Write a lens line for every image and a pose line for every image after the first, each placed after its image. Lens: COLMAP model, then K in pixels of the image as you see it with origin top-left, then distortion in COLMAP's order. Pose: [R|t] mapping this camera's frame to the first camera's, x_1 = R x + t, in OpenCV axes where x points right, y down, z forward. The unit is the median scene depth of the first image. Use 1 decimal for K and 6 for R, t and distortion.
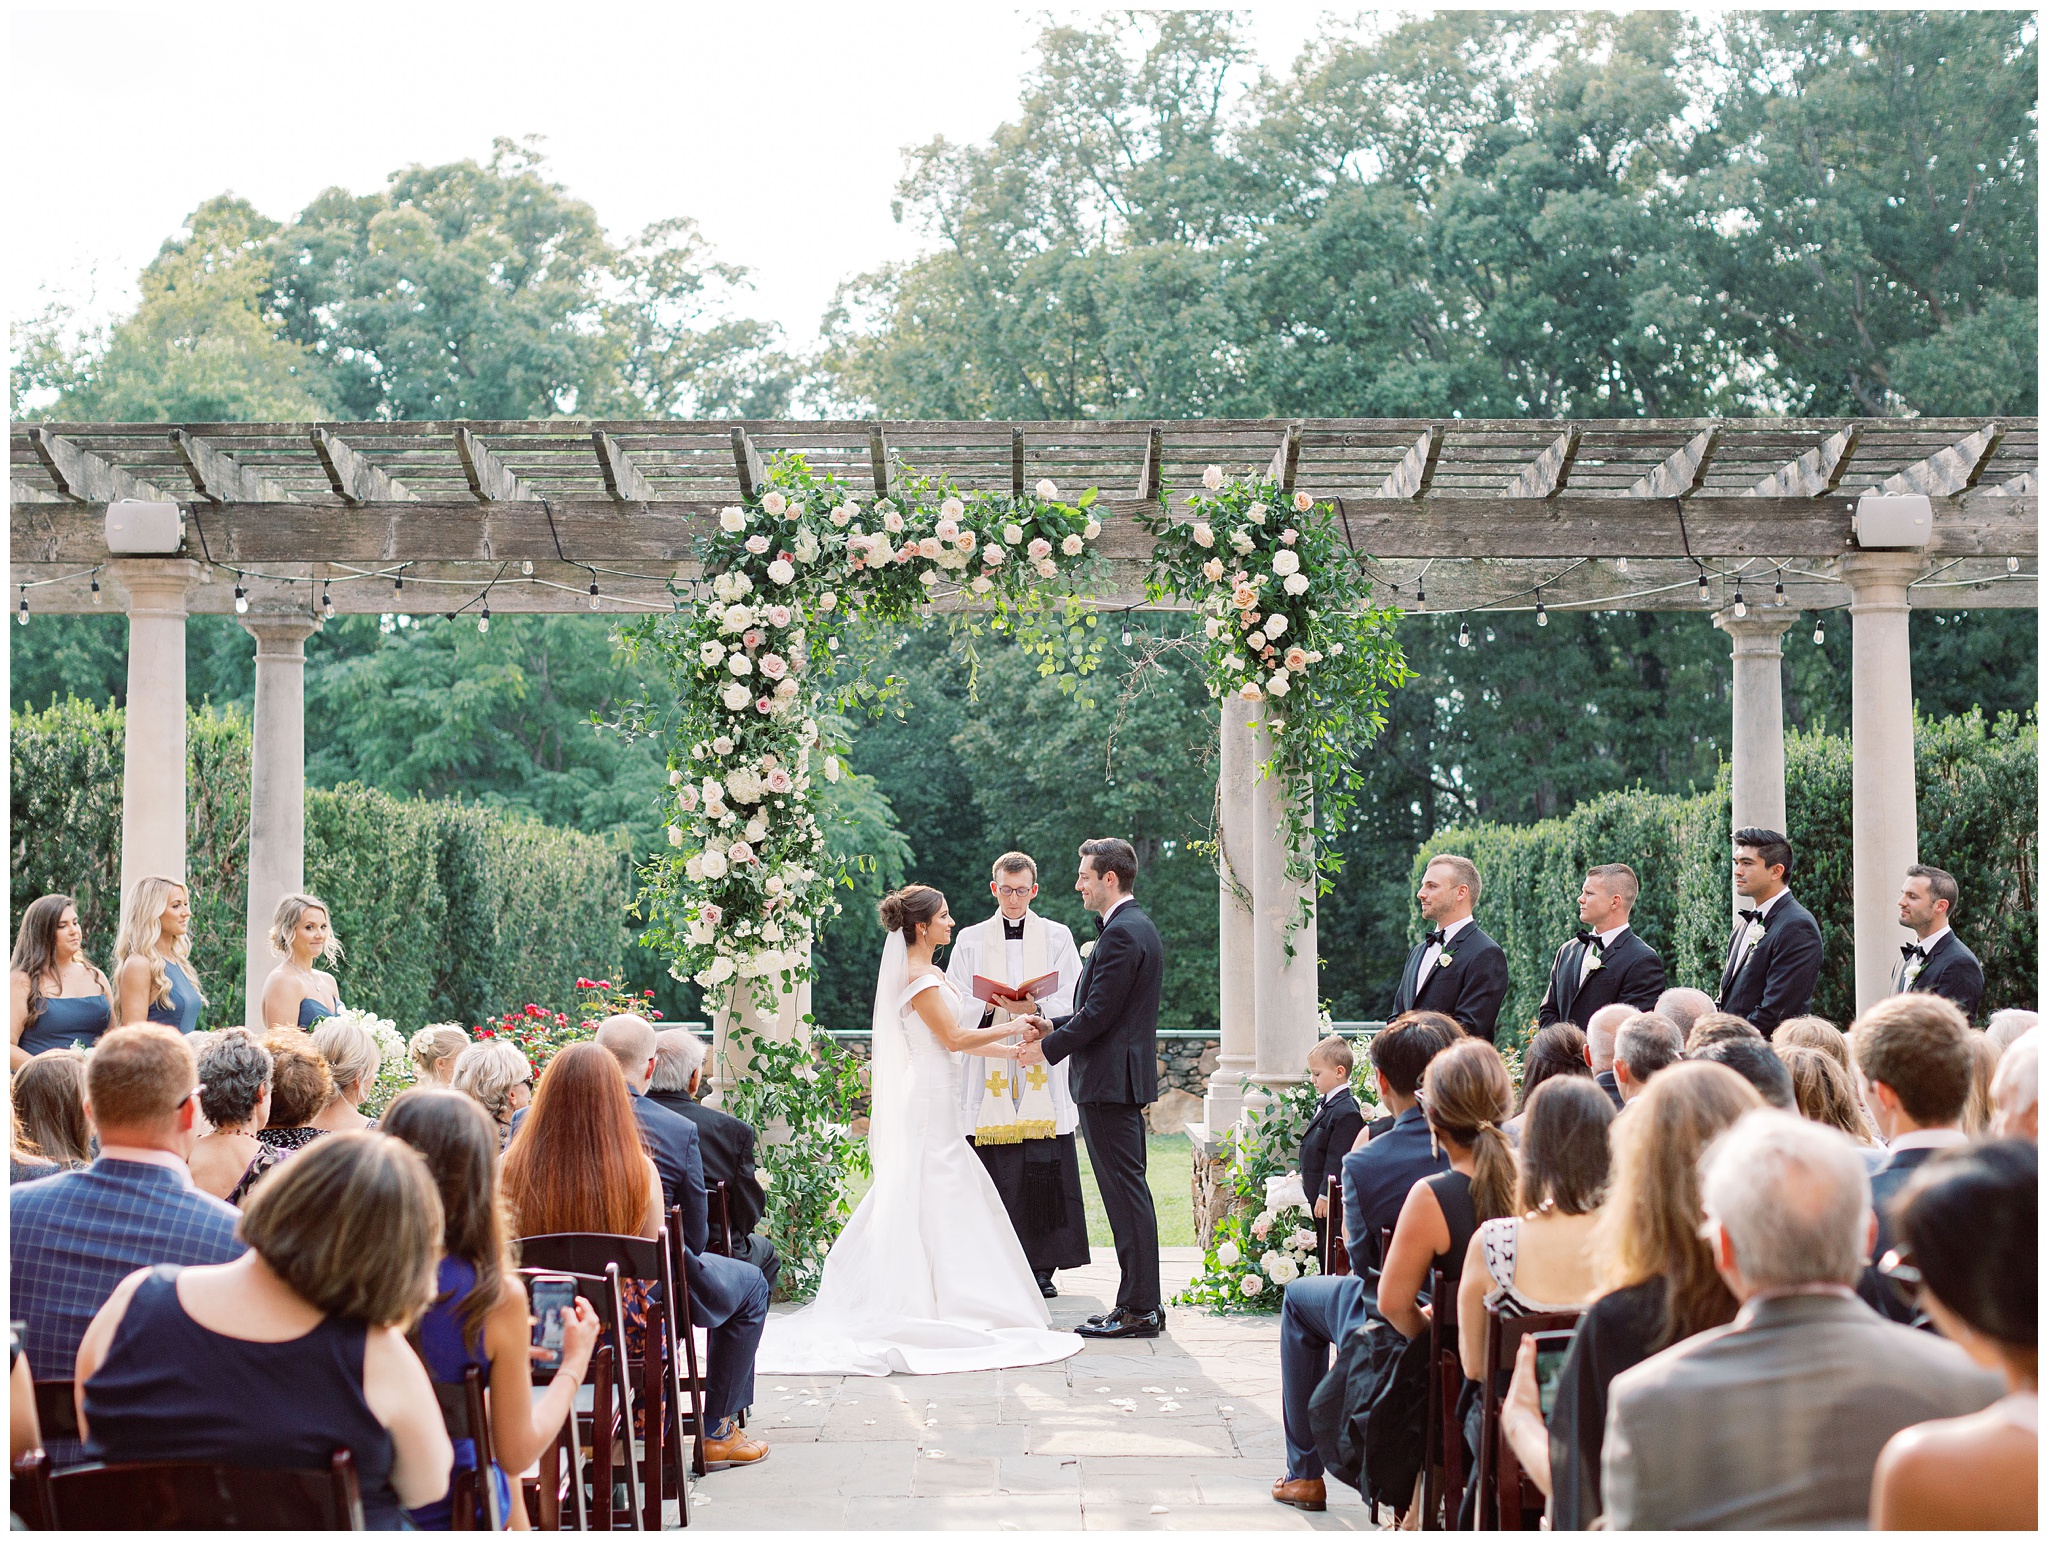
lens RADIAL K [[2836.9, 0, 1024.0], [0, 2836.9, 770.5], [0, 0, 1]] dist [0.007903, 0.031495]
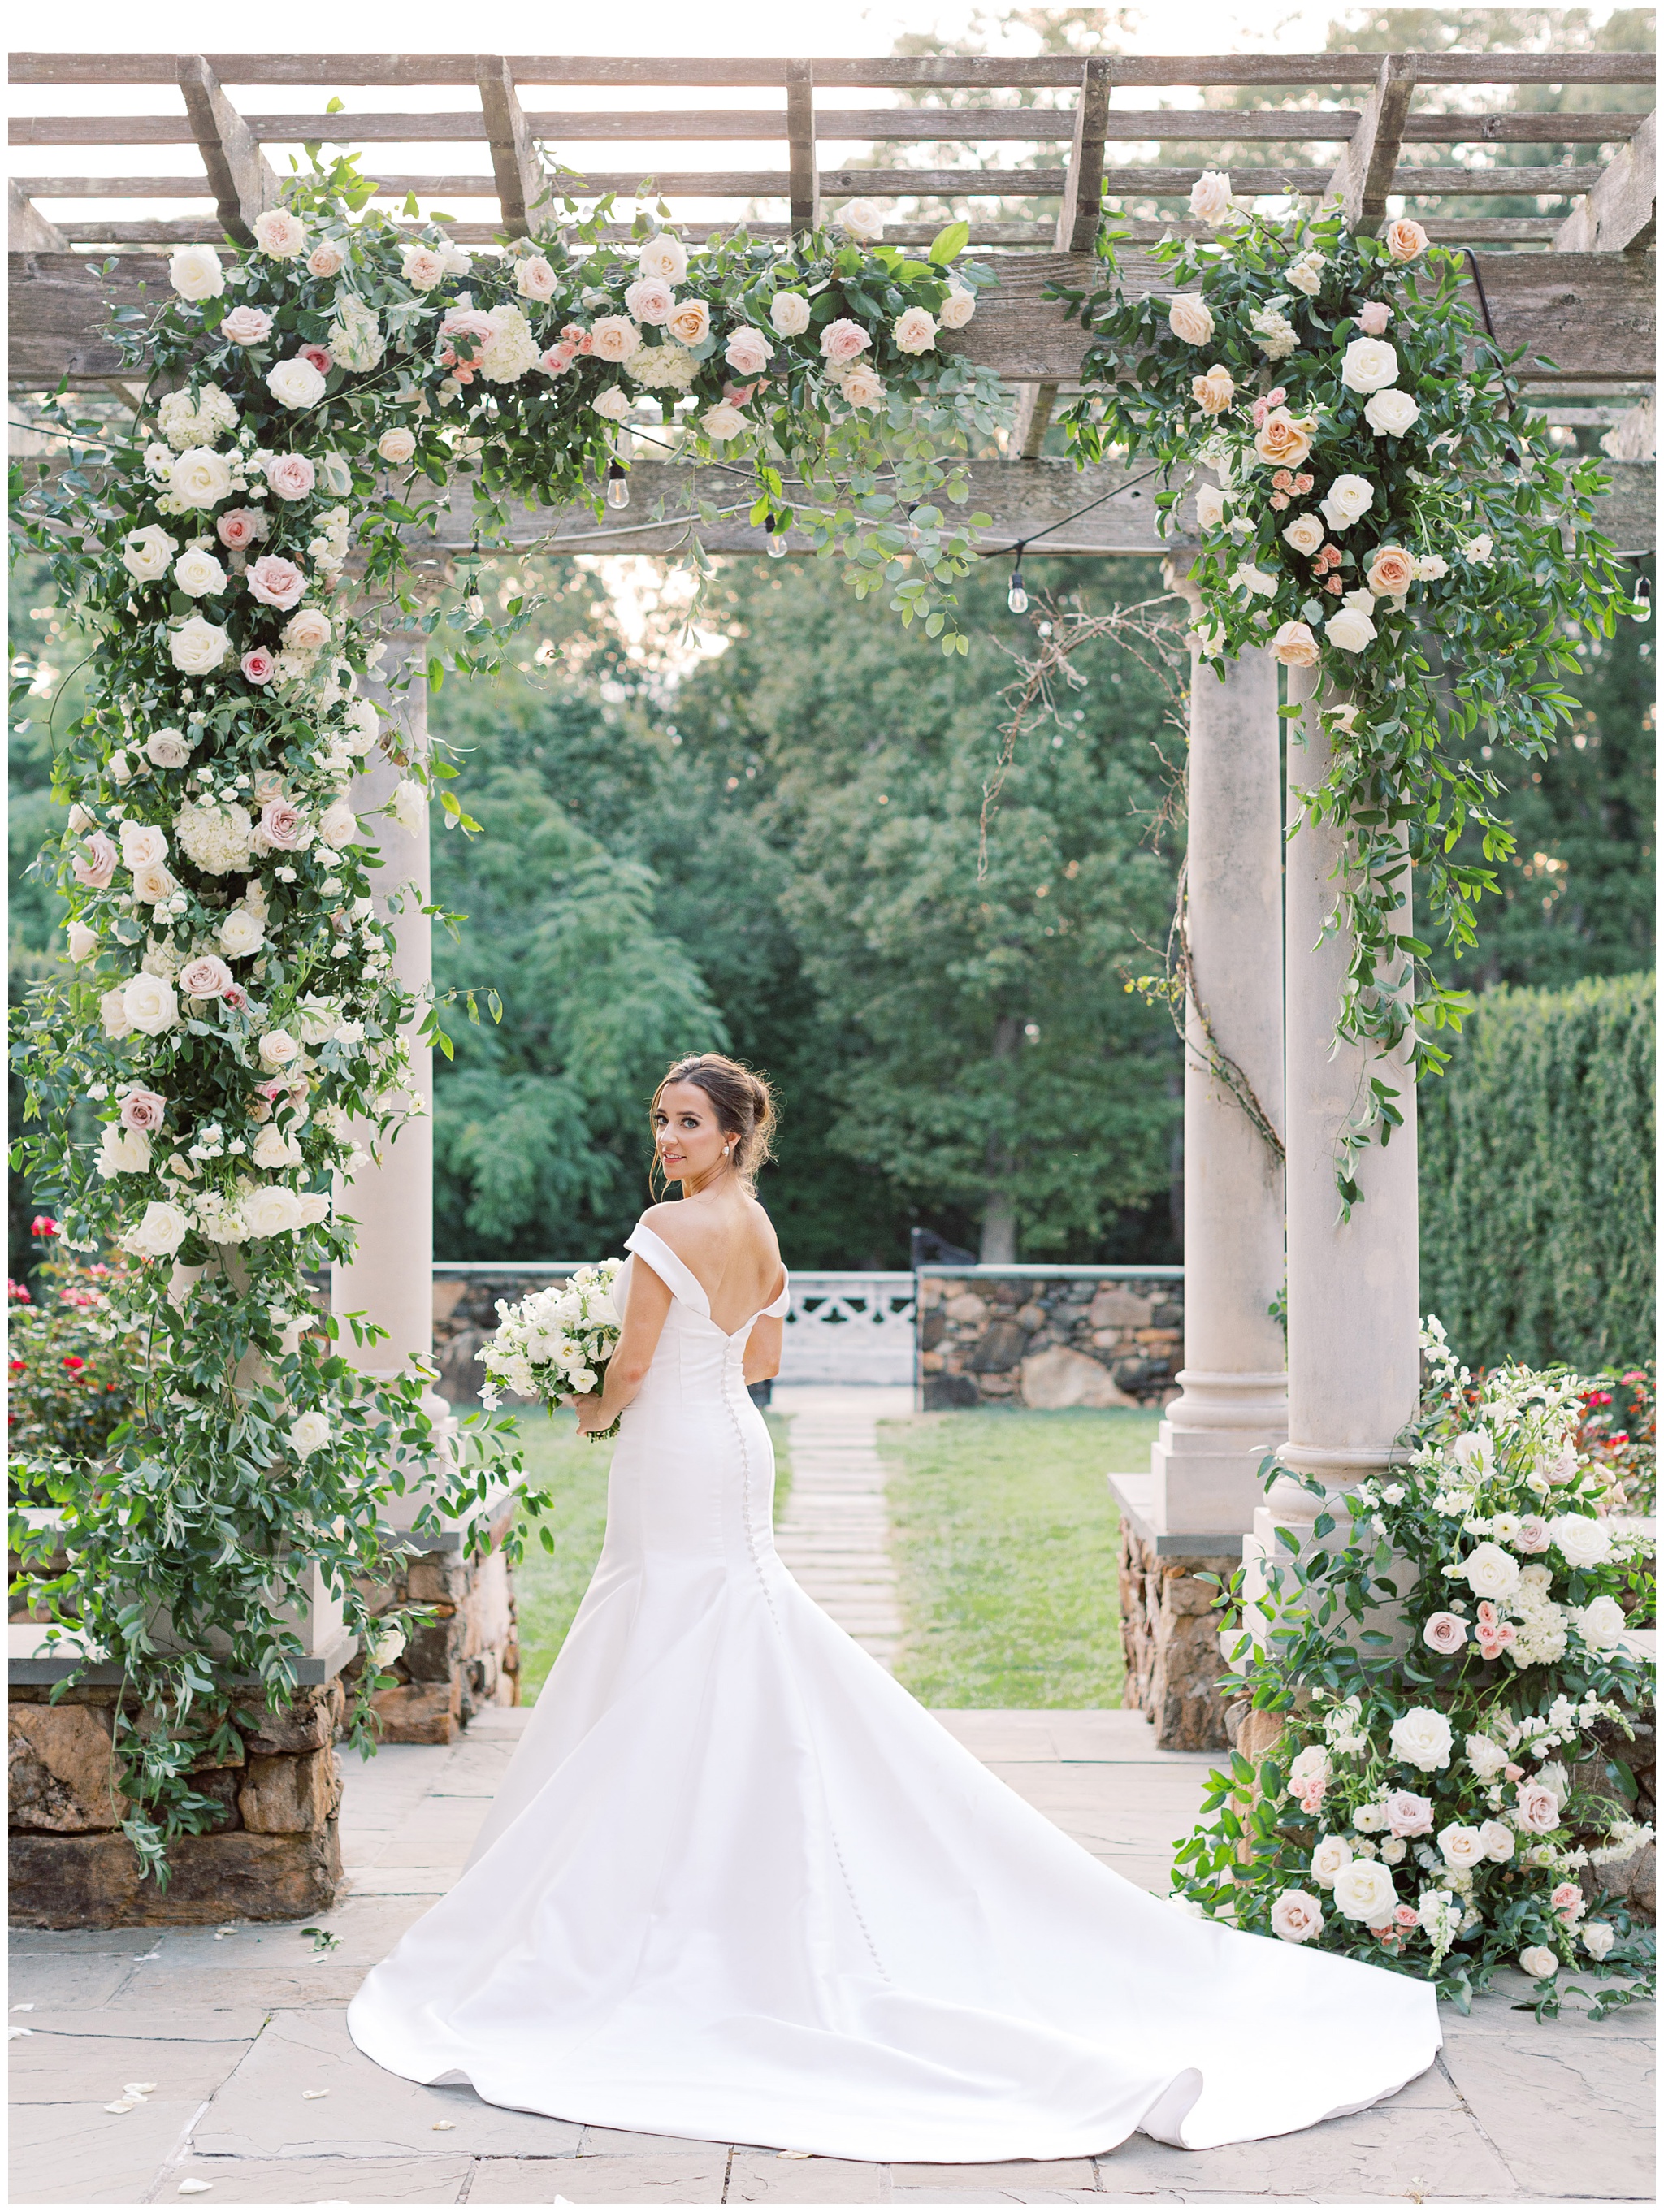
lens RADIAL K [[2884.0, 0, 934.3], [0, 2884.0, 1095.7], [0, 0, 1]] dist [0.028078, -0.021377]
pose [[0.999777, 0.005450, 0.020418, 0.011169], [-0.006391, 0.998906, 0.046324, 0.025401], [-0.020144, -0.046444, 0.998718, 0.515362]]
